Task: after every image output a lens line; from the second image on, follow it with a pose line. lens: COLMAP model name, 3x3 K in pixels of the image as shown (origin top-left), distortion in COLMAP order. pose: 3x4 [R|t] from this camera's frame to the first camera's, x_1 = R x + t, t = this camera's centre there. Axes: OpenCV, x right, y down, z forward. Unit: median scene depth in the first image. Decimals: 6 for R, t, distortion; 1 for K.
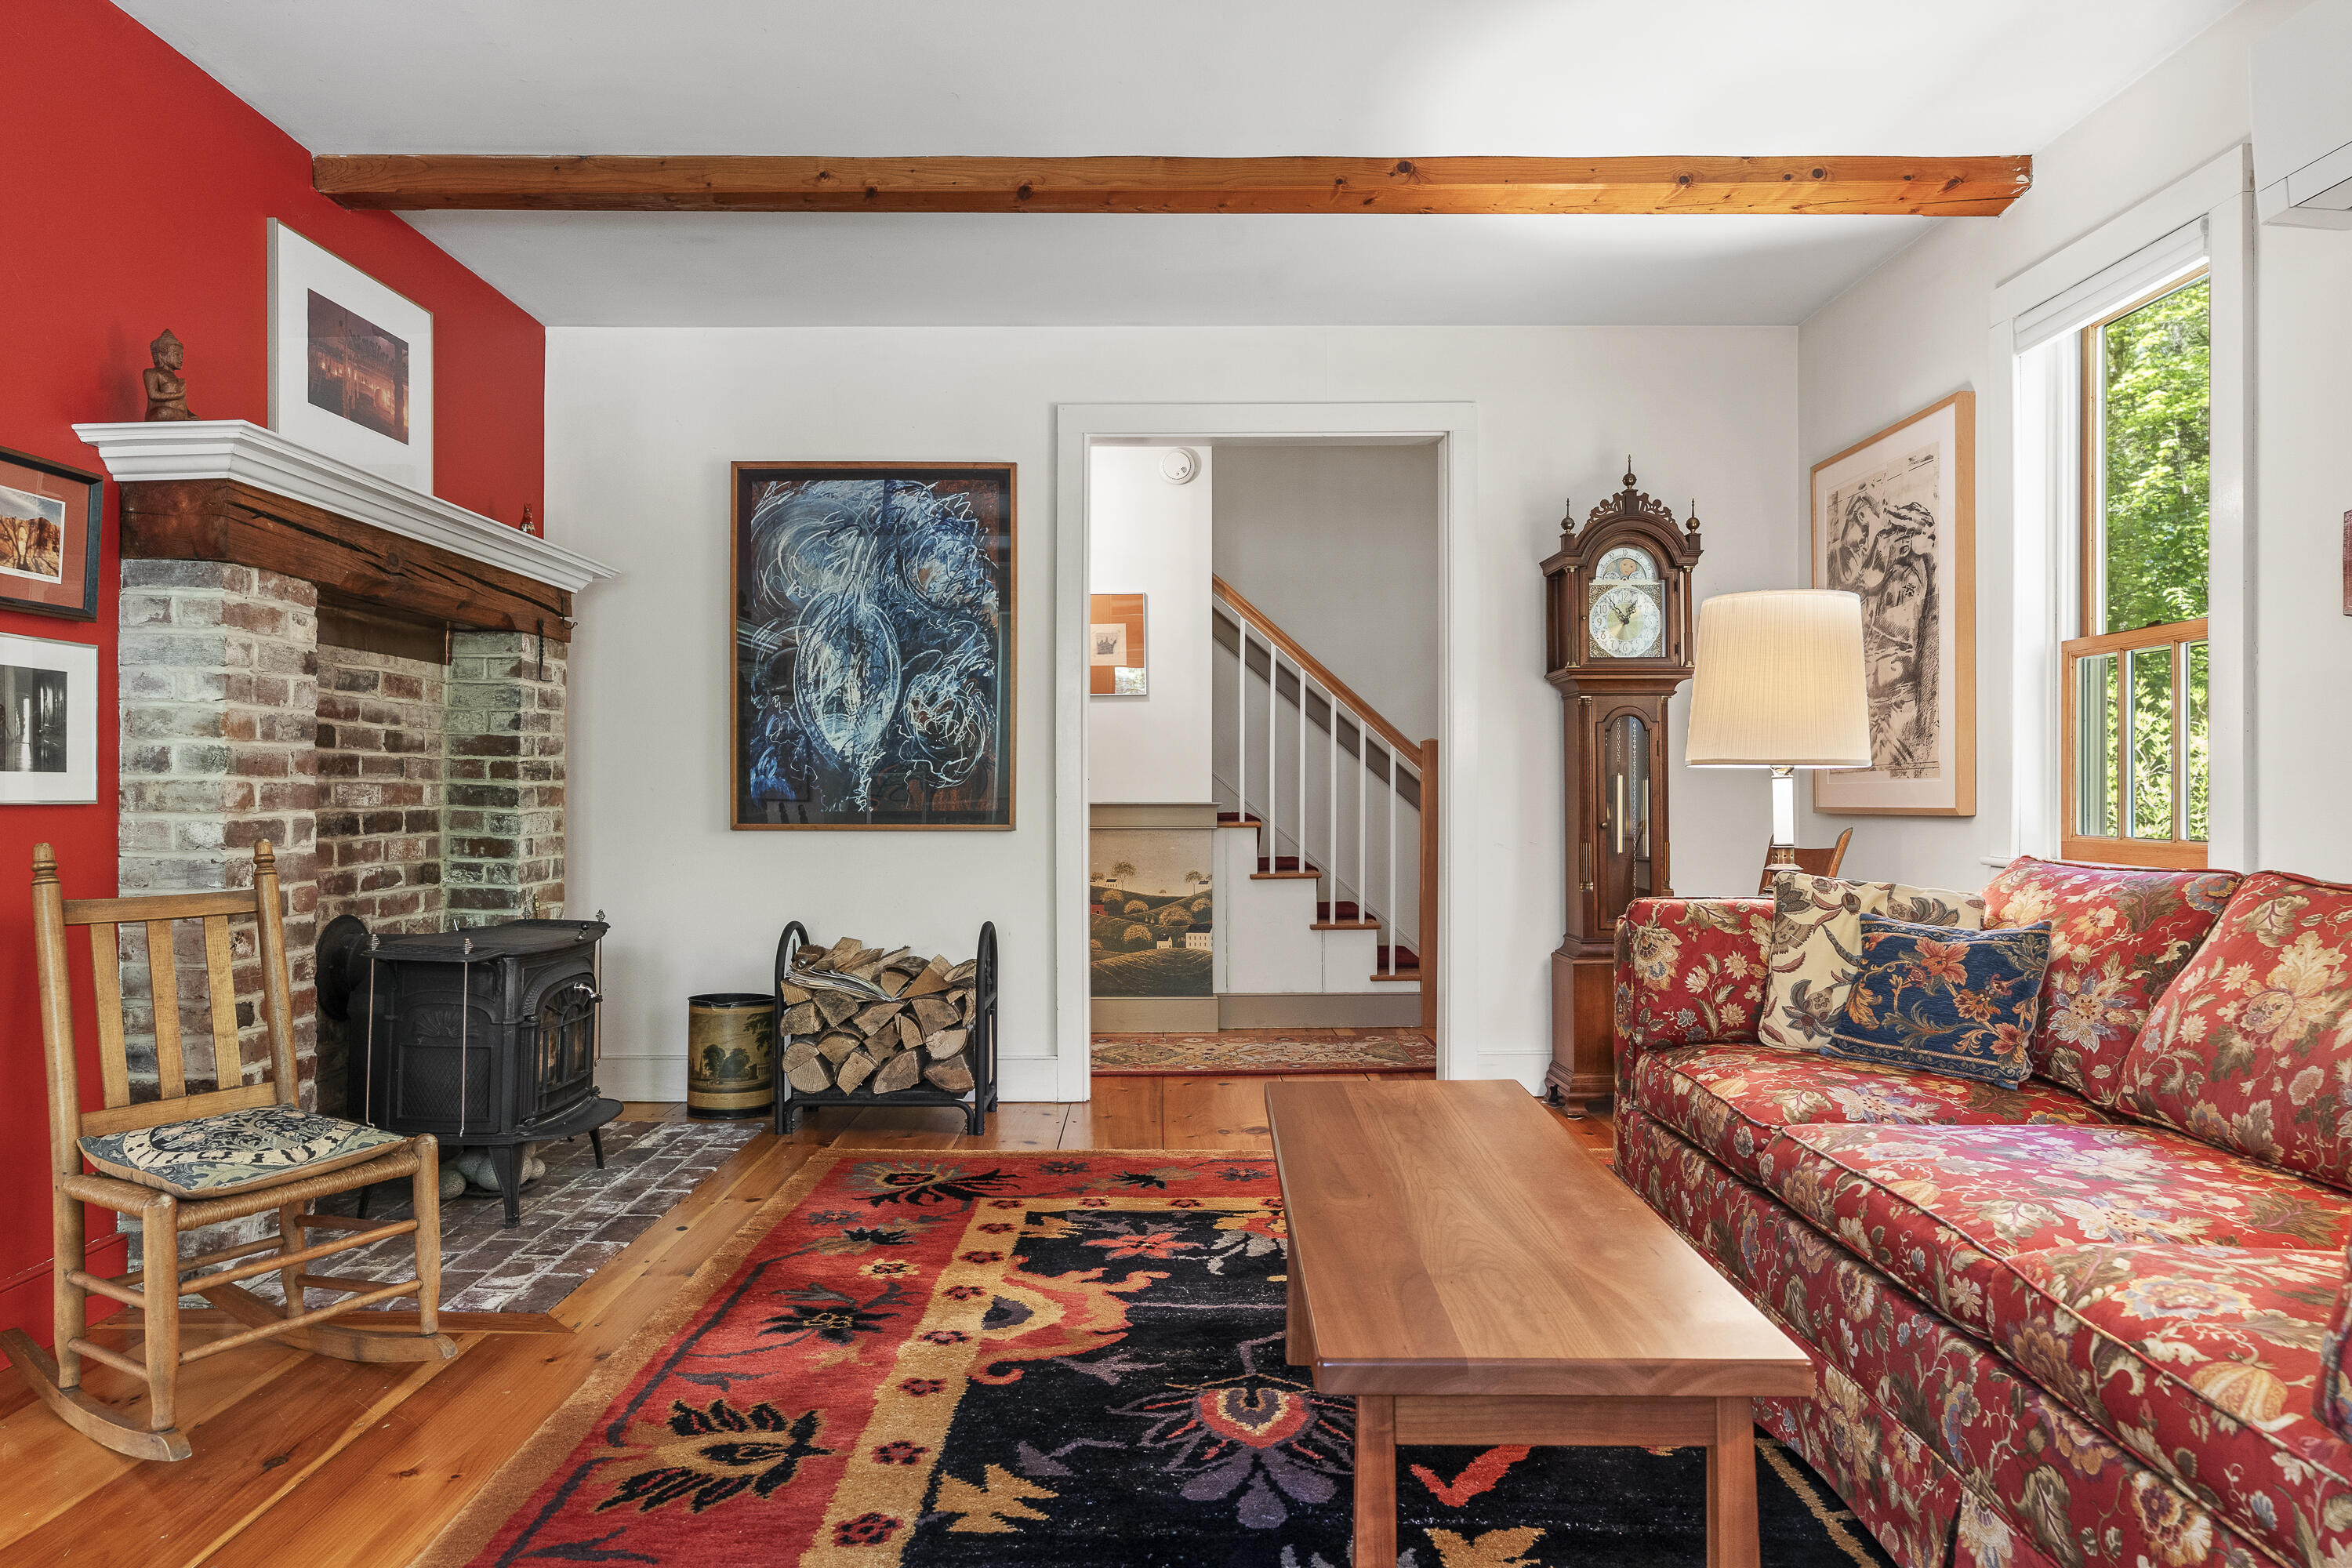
lens RADIAL K [[1469.6, 0, 1181.0], [0, 1469.6, 789.6], [0, 0, 1]] dist [-0.001087, 0.003761]
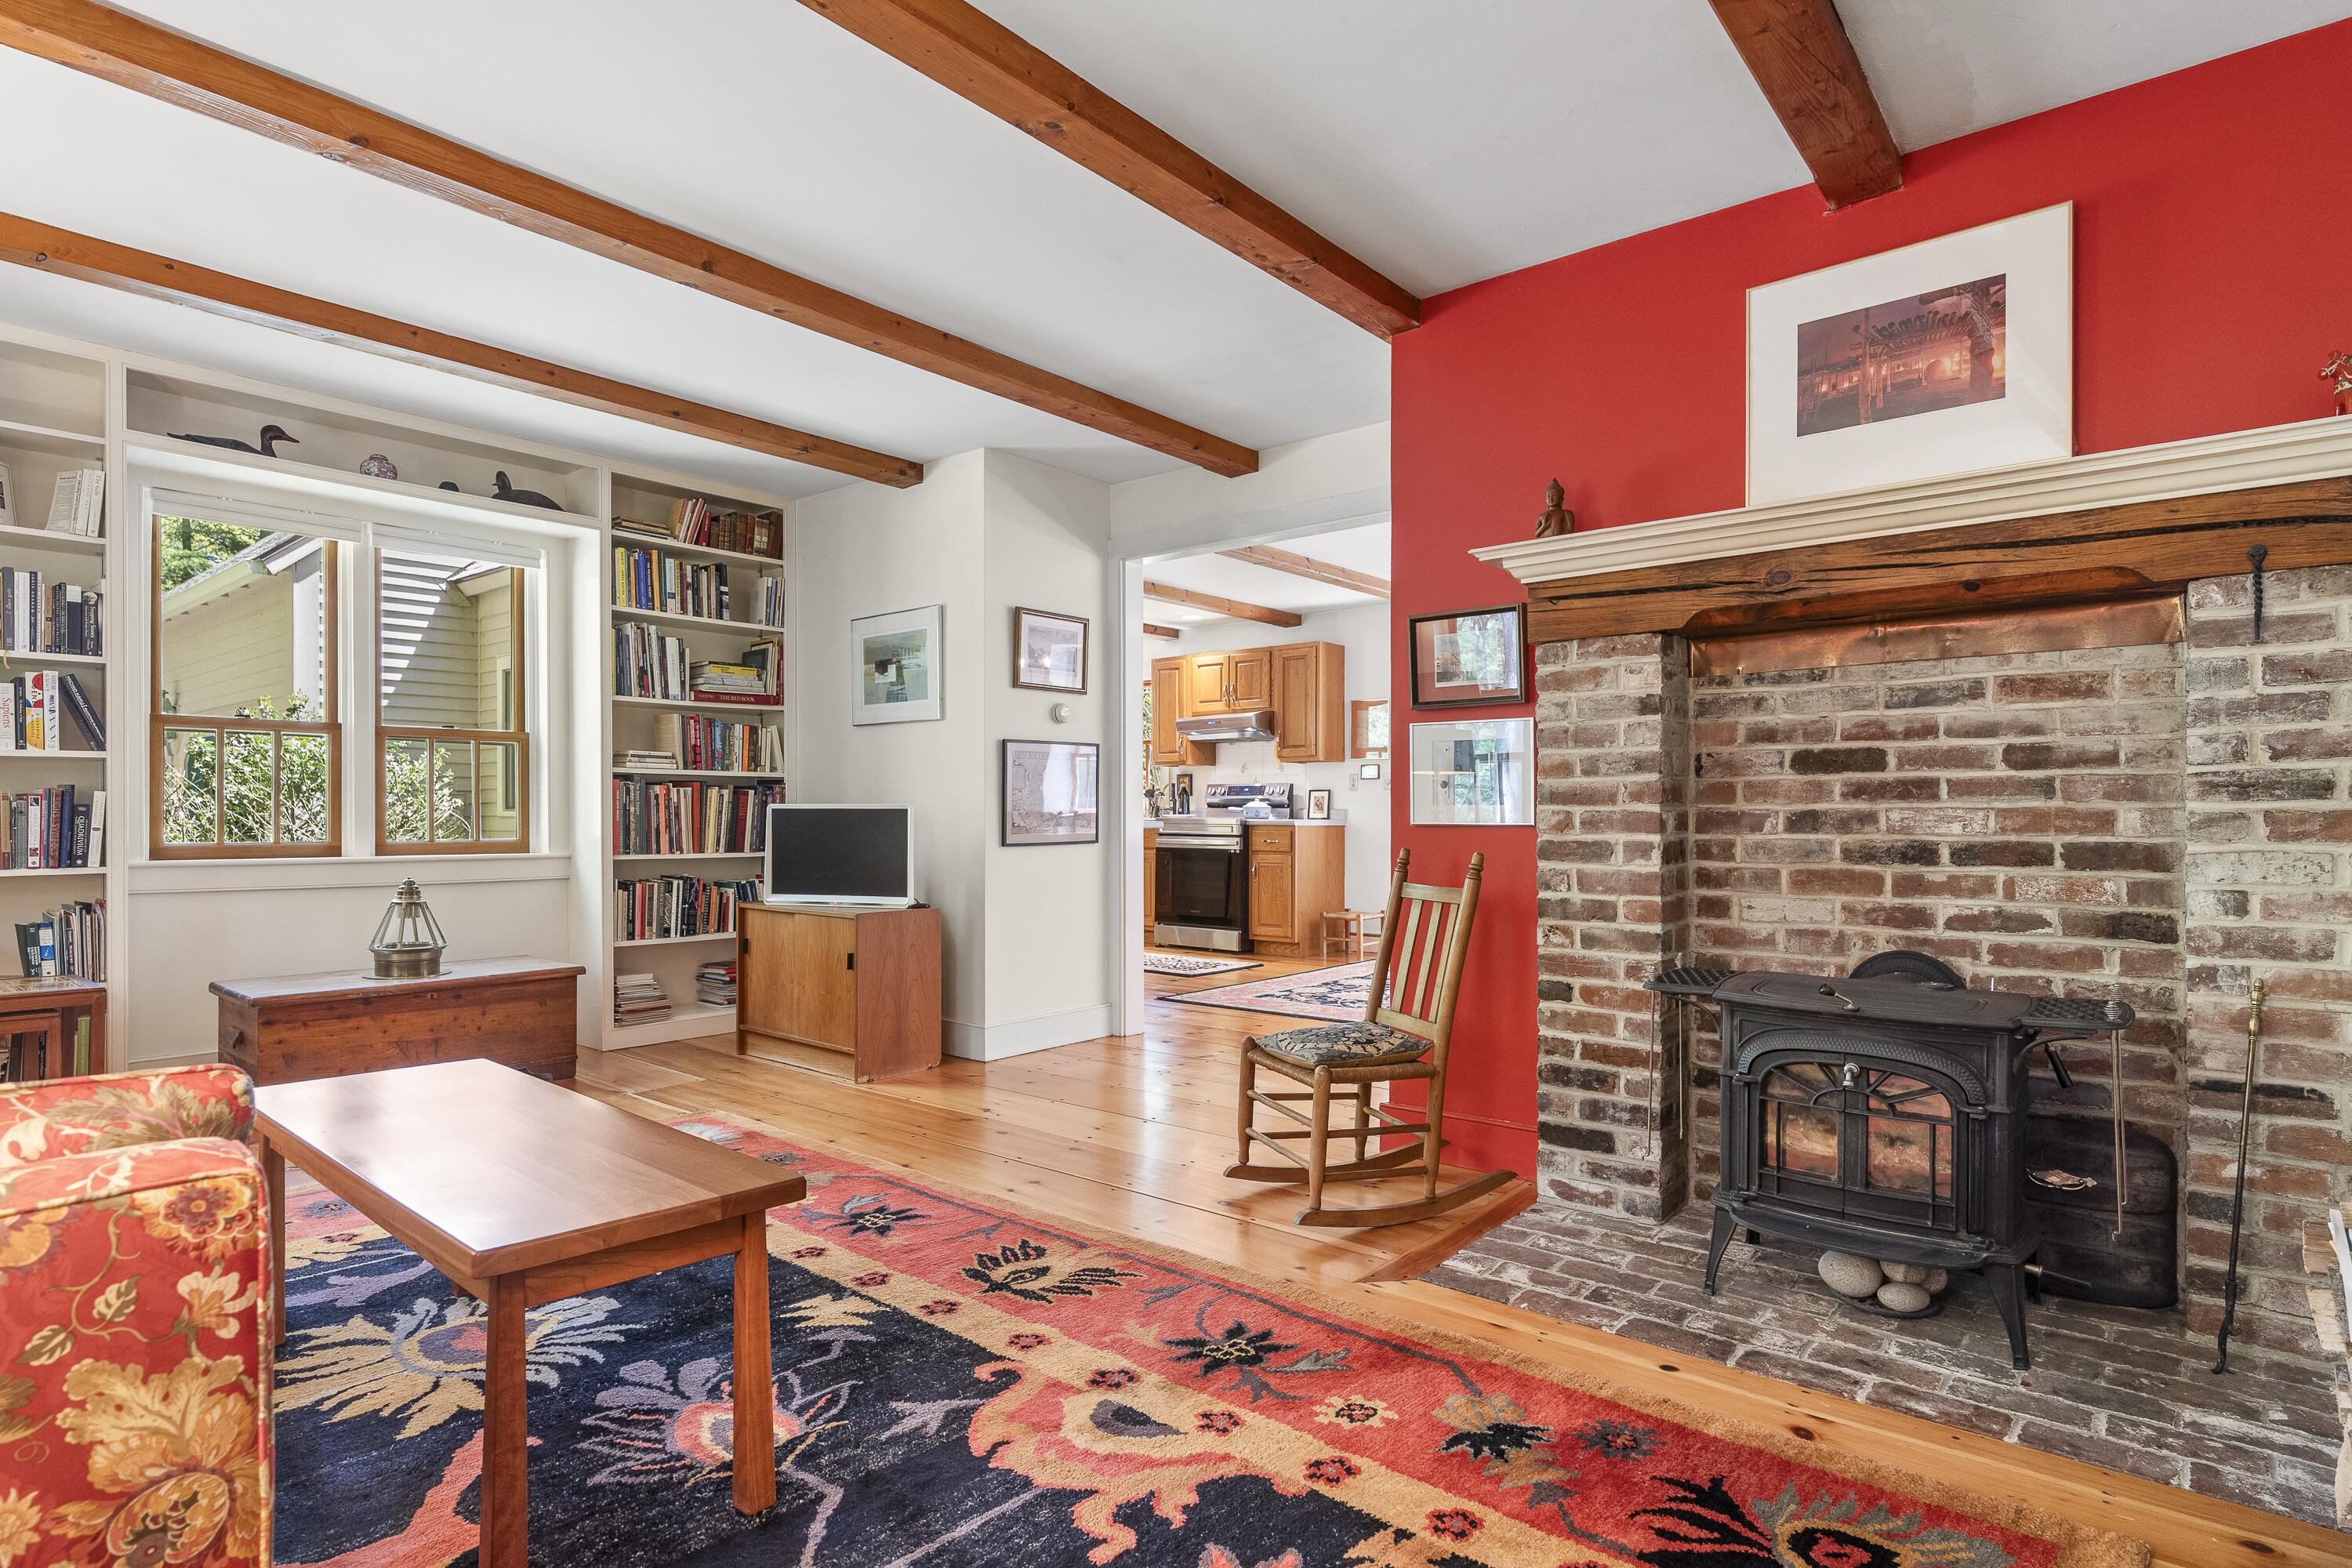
lens RADIAL K [[1230.8, 0, 1168.9], [0, 1230.8, 817.5], [0, 0, 1]] dist [-0.006558, 0.003538]
pose [[-0.656795, 0.003465, -0.754062, 0.331438], [0.002788, 0.999994, 0.002167, -0.001723], [0.754064, -0.000680, -0.656800, 1.204885]]
